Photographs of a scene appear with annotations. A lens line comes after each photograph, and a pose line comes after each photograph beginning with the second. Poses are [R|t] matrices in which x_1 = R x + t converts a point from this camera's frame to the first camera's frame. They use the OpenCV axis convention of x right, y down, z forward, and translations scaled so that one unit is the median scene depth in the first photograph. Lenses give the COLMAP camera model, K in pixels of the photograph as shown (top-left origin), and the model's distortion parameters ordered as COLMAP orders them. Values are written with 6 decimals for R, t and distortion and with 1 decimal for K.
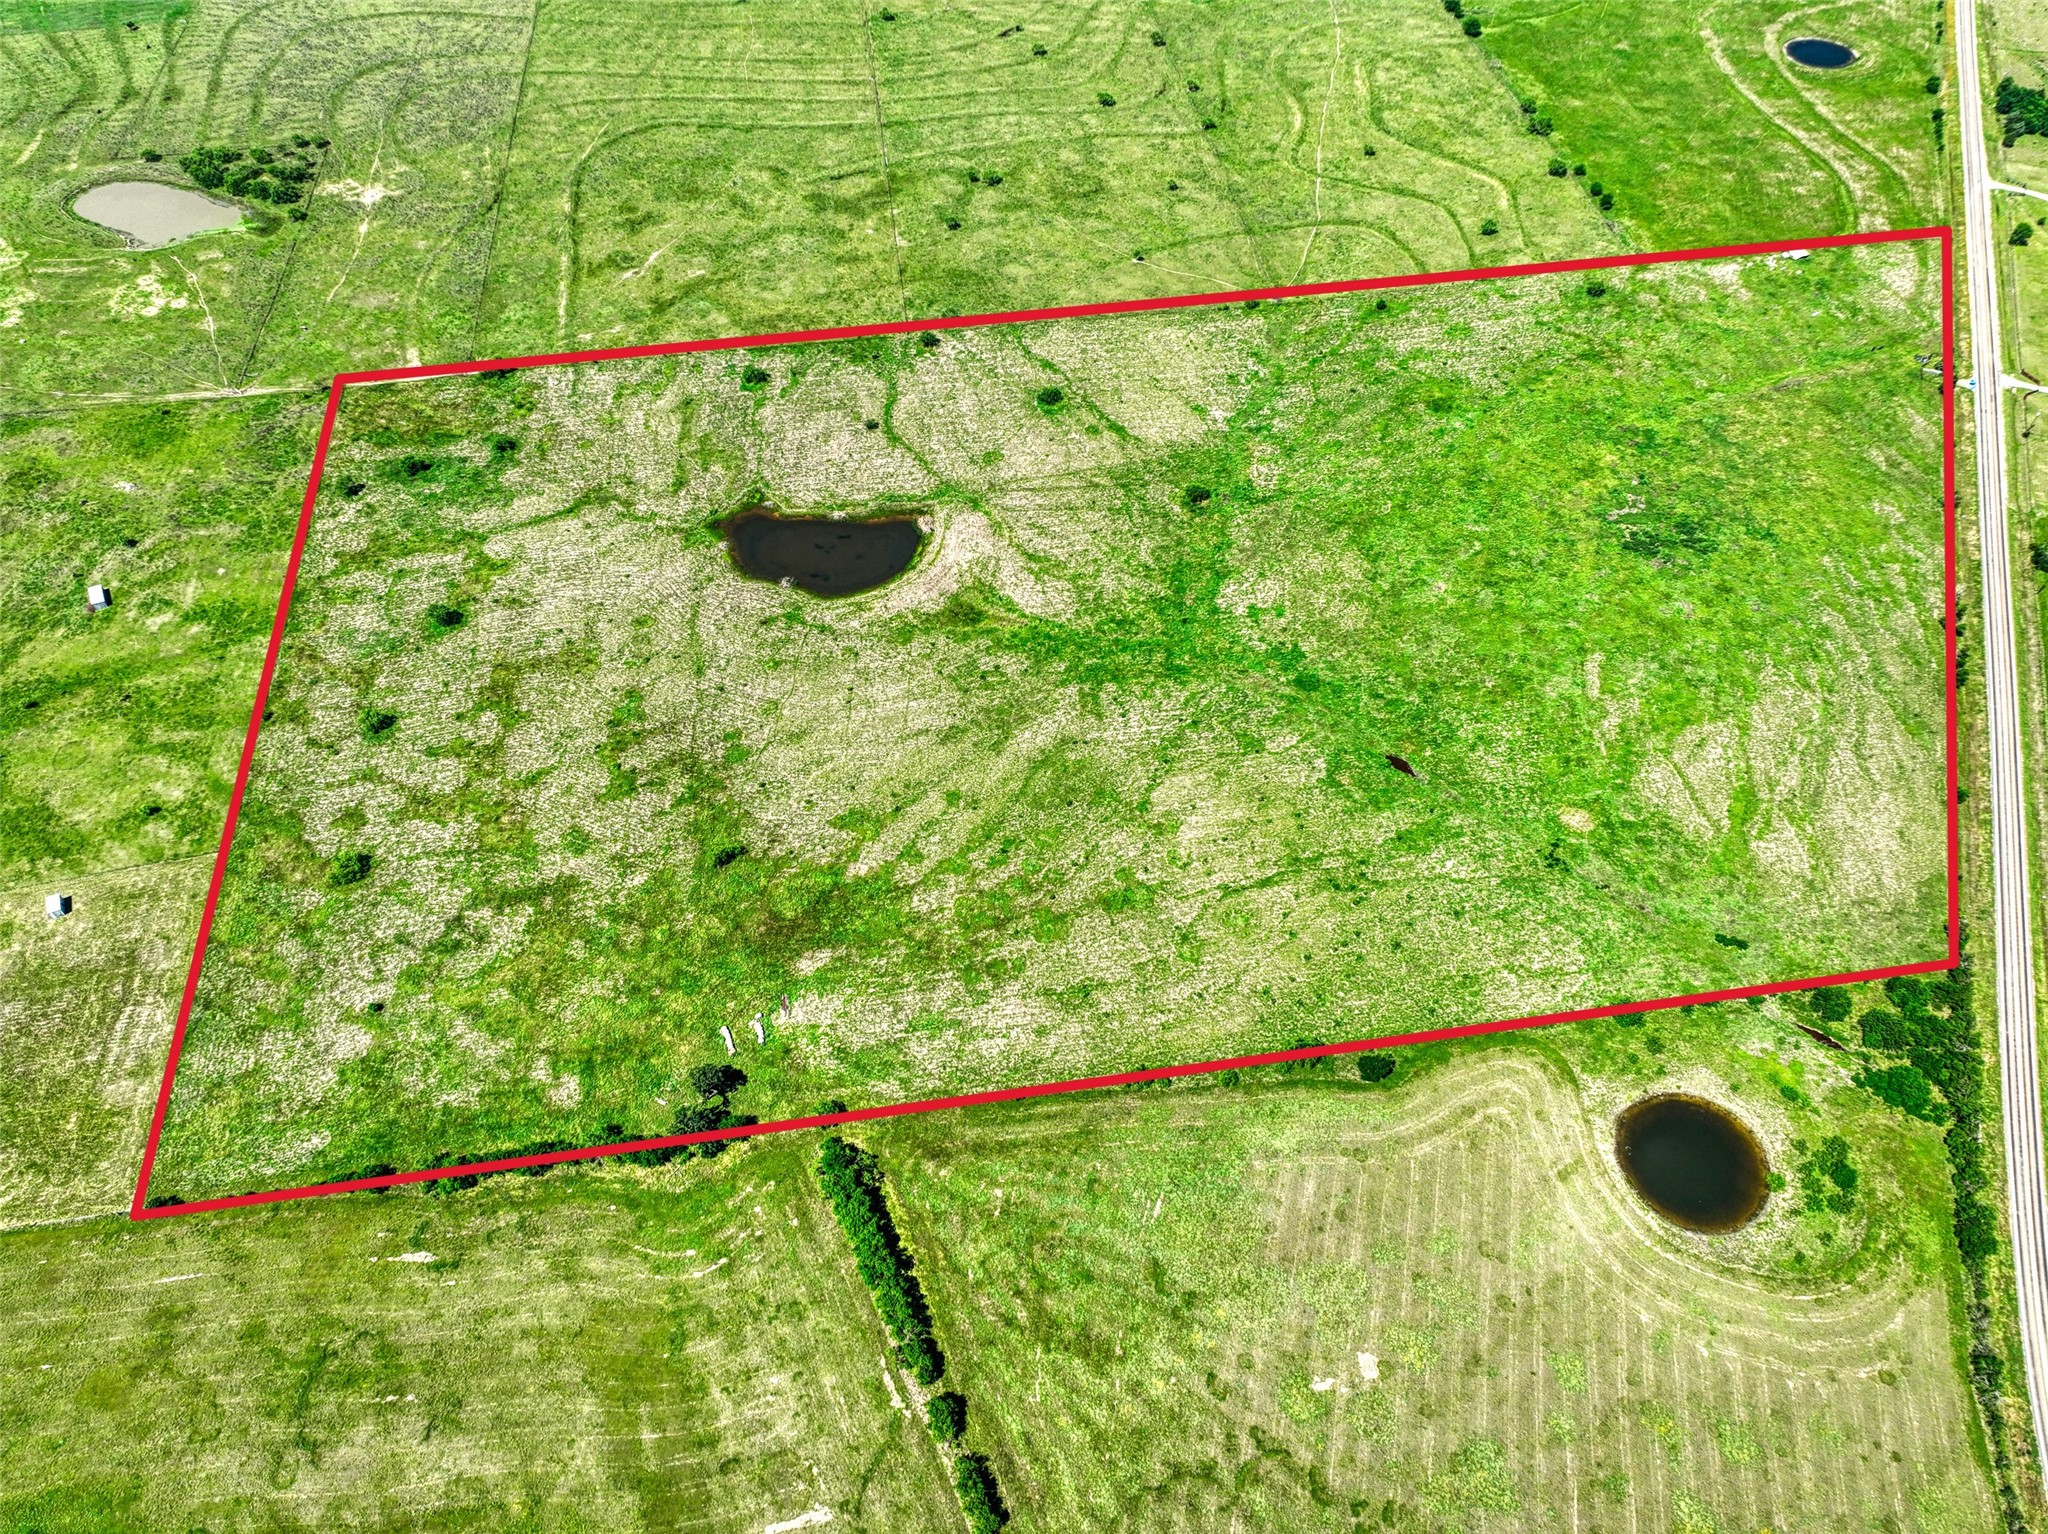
lens RADIAL K [[1440.5, 0, 1027.1], [0, 1440.5, 761.1], [0, 0, 1]] dist [0.002249, 0.011197]
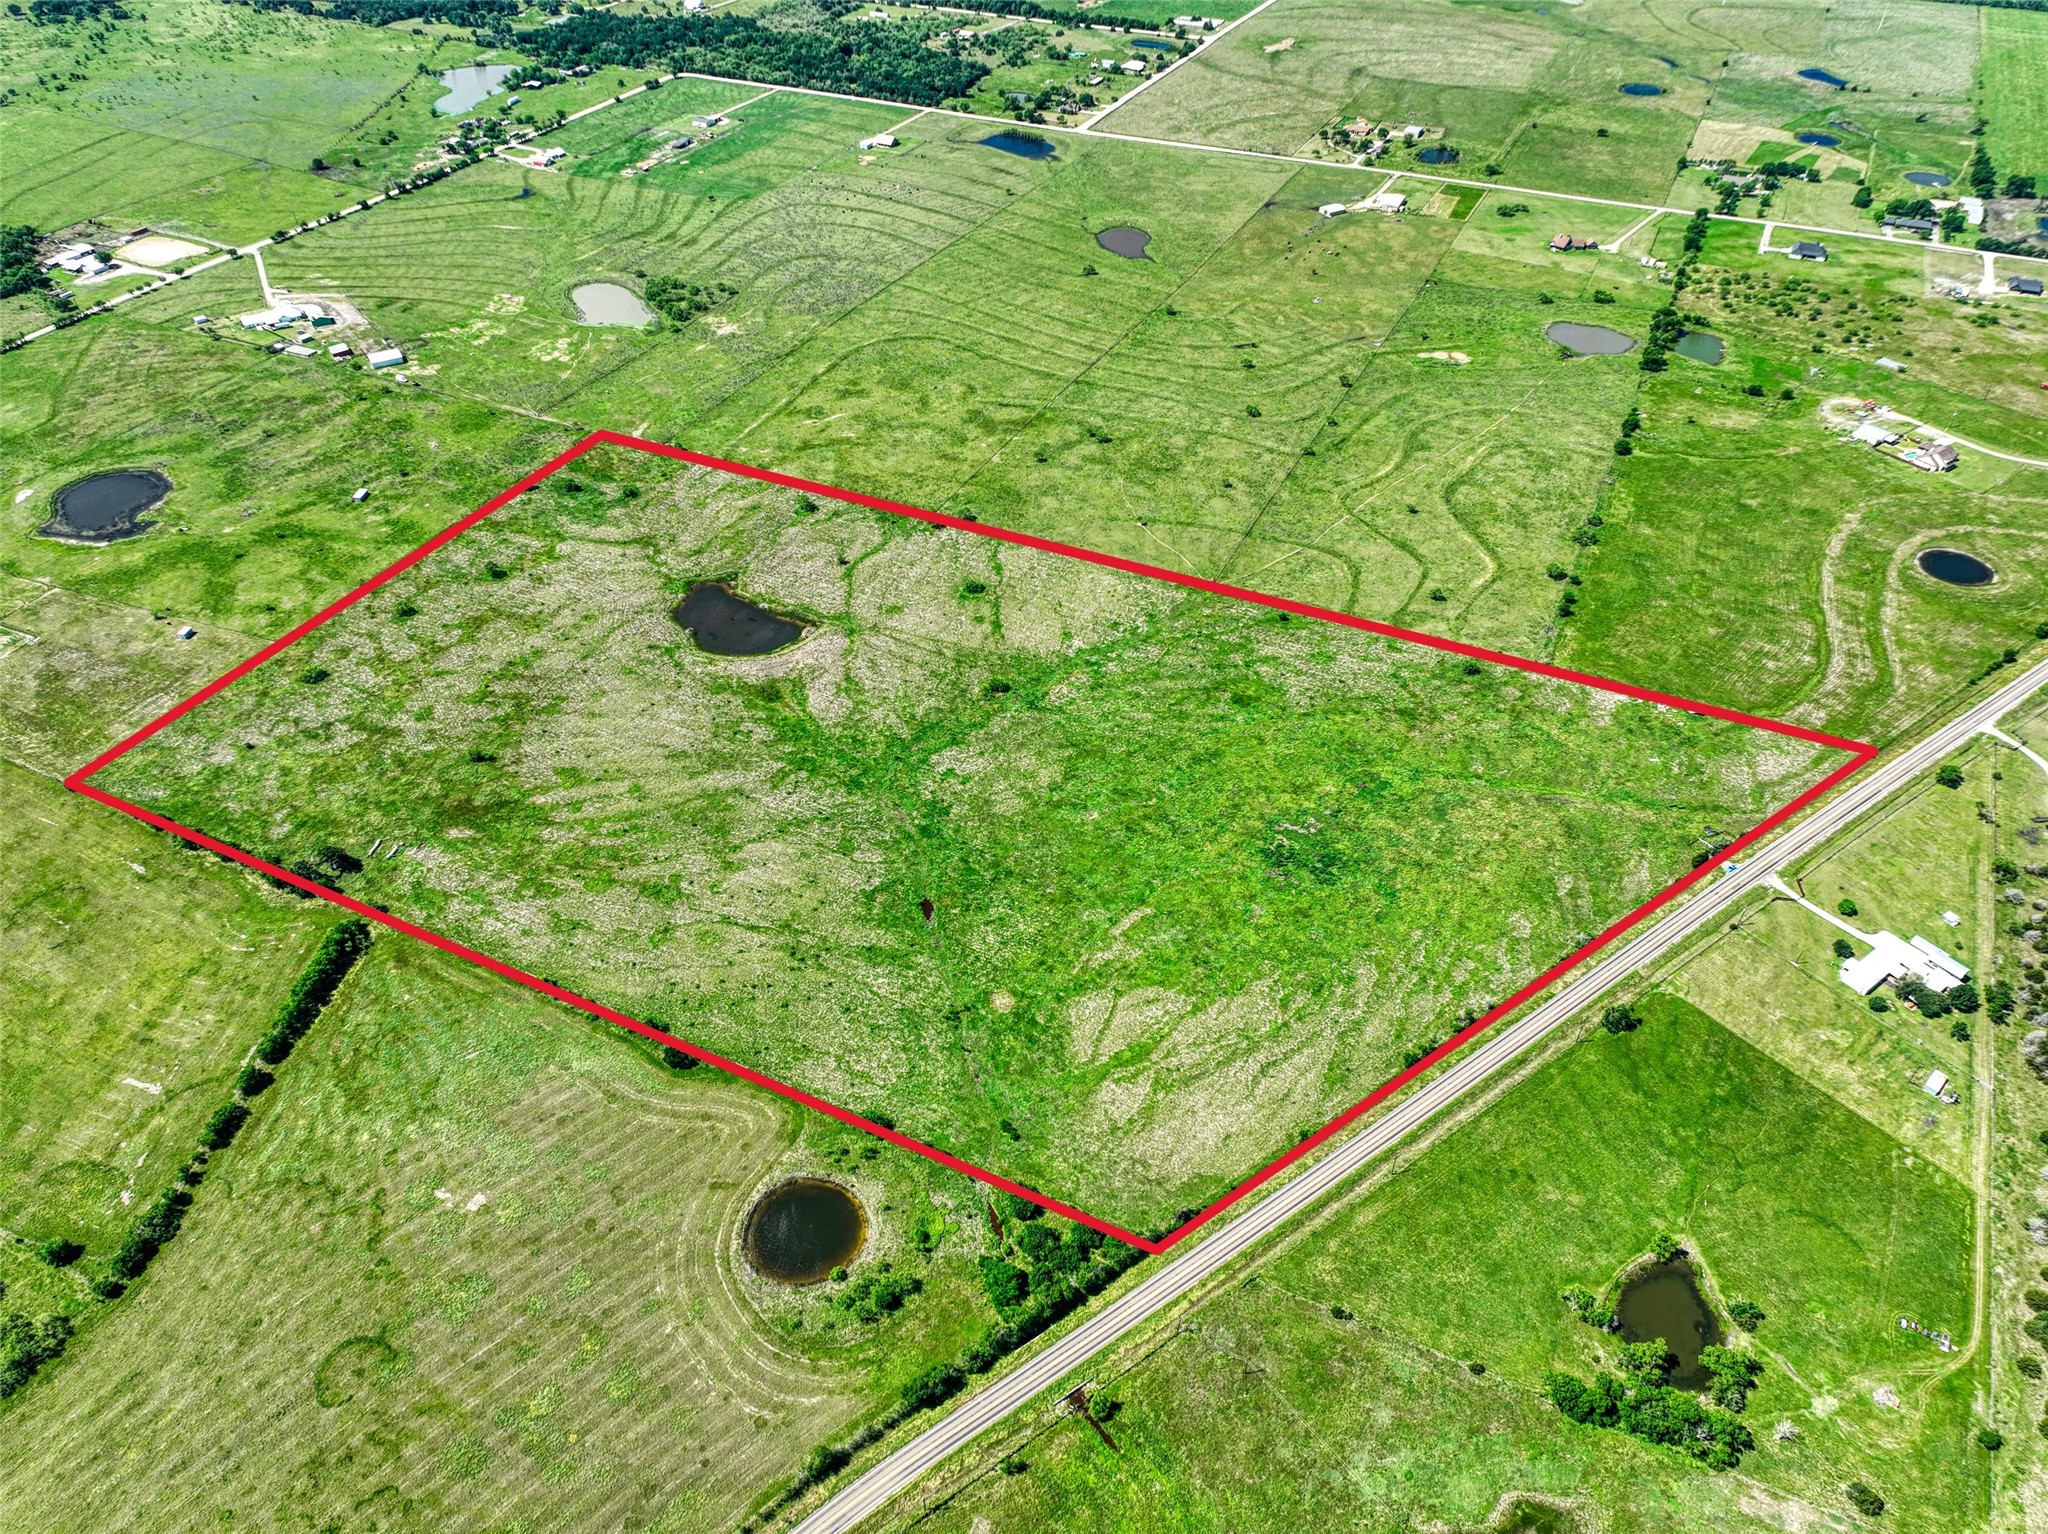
lens RADIAL K [[1440.5, 0, 1027.1], [0, 1440.5, 761.1], [0, 0, 1]] dist [0.002249, 0.011197]
pose [[0.830284, 0.365377, -0.420867, 0.801305], [-0.430455, 0.900061, -0.067808, -0.064041], [0.354030, 0.237464, 0.904585, -0.107907]]
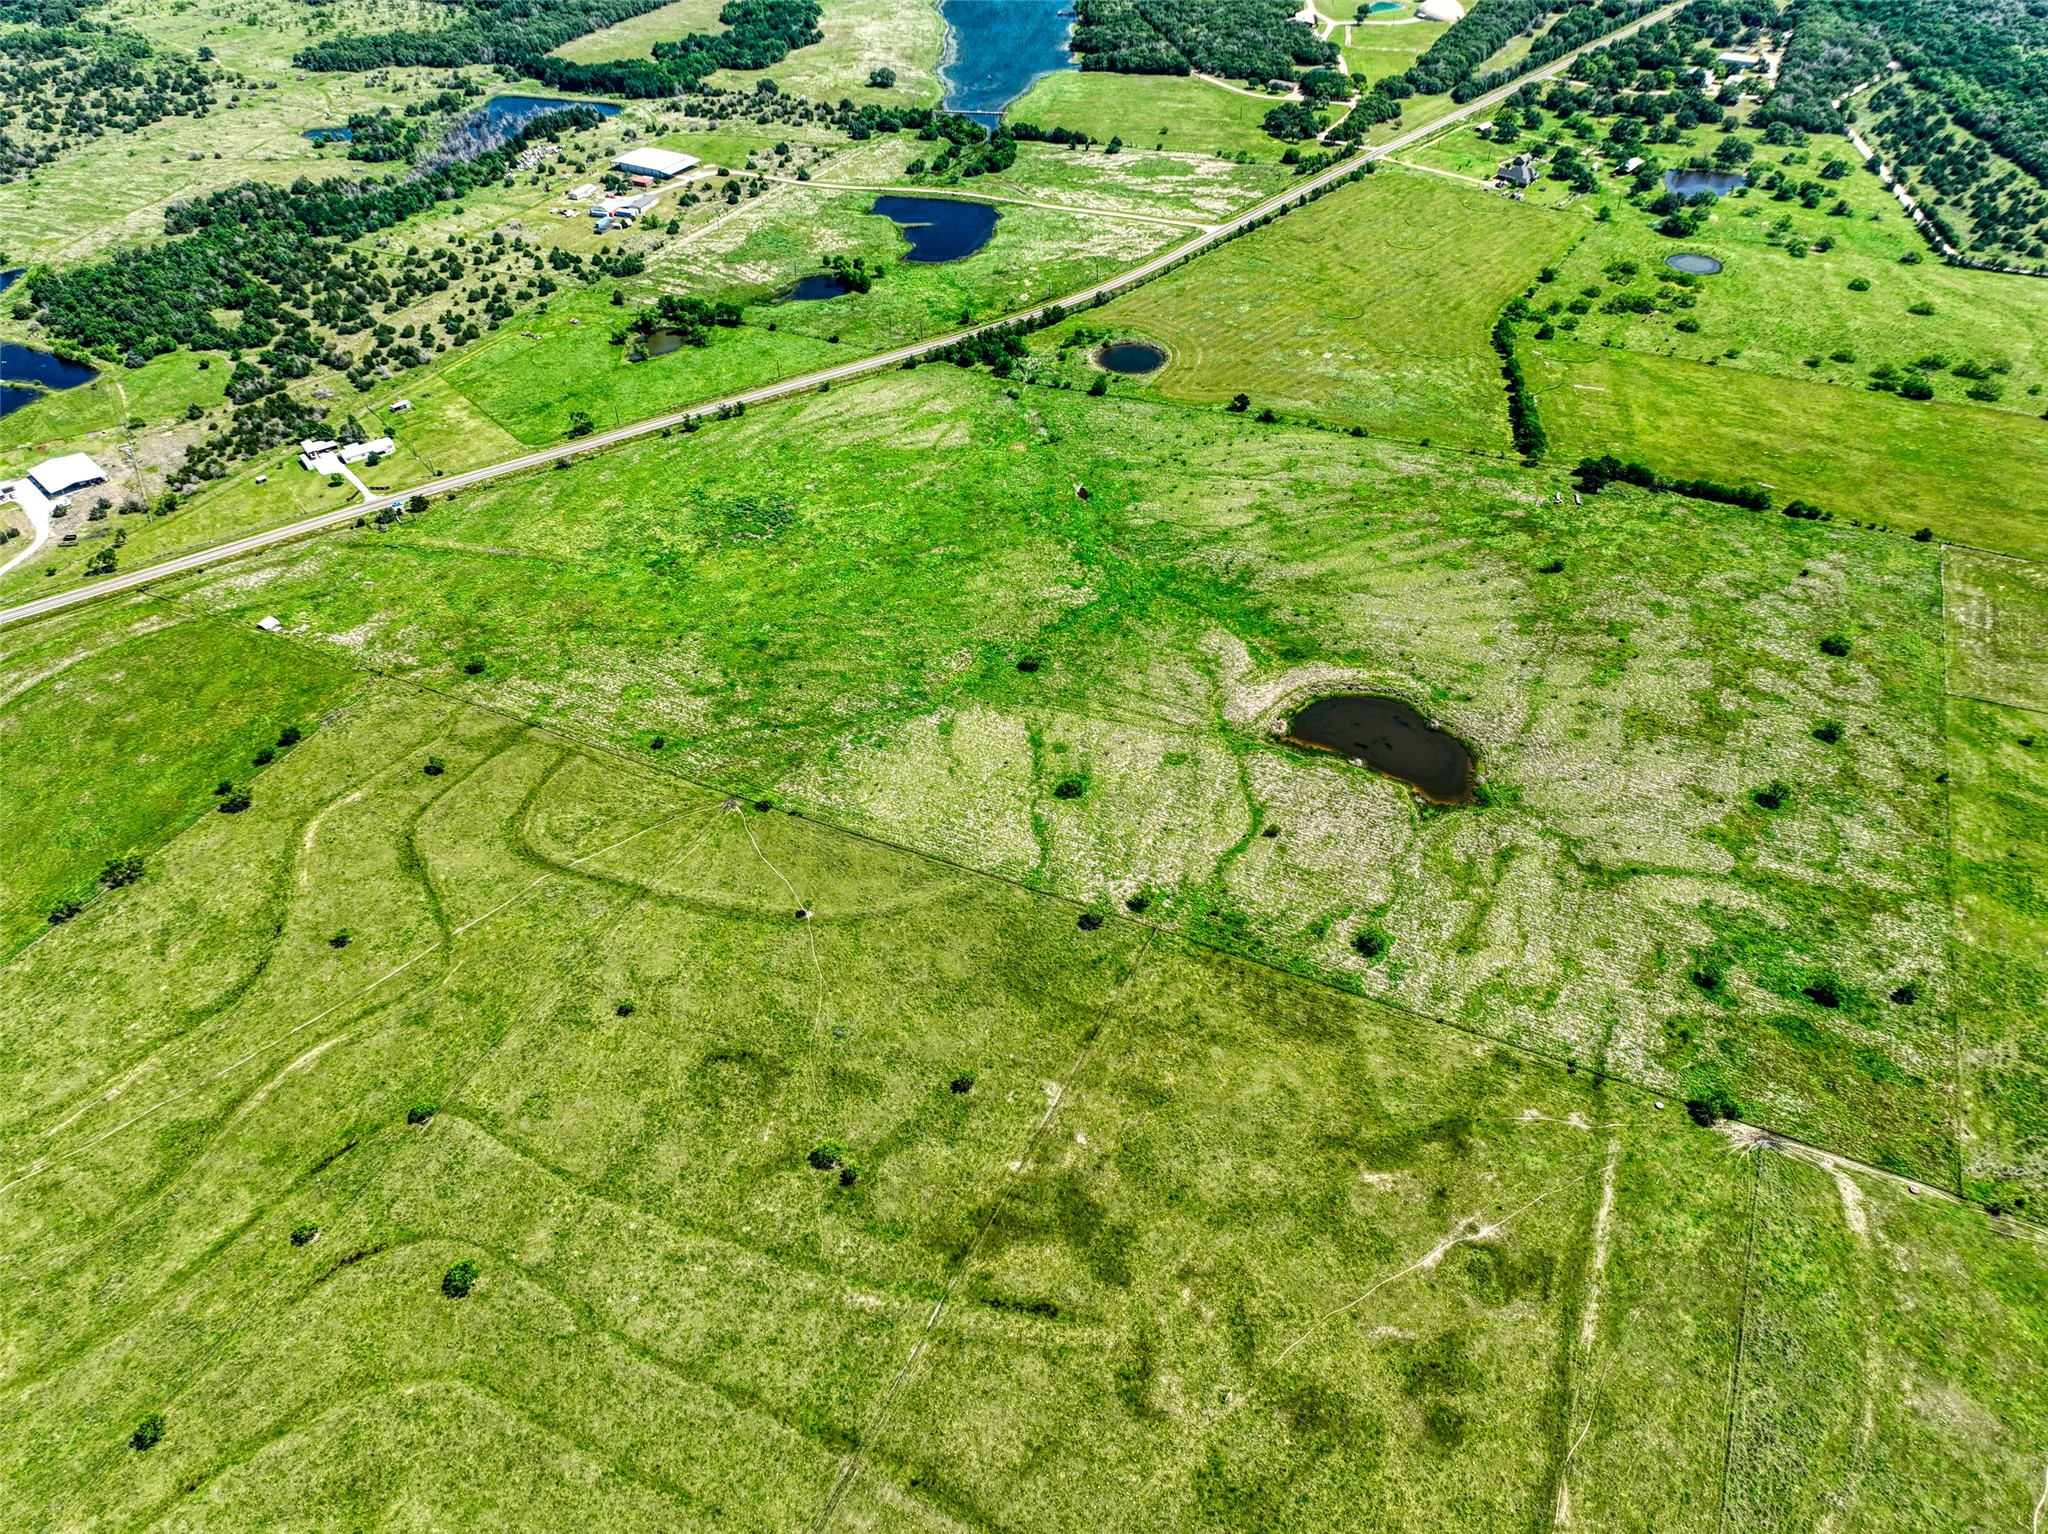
lens RADIAL K [[1440.5, 0, 1027.1], [0, 1440.5, 761.1], [0, 0, 1]] dist [0.002249, 0.011197]
pose [[-0.834161, -0.345429, 0.429947, -0.423884], [0.436271, 0.063641, 0.897562, -1.333816], [-0.337406, 0.936284, 0.097614, 1.135271]]
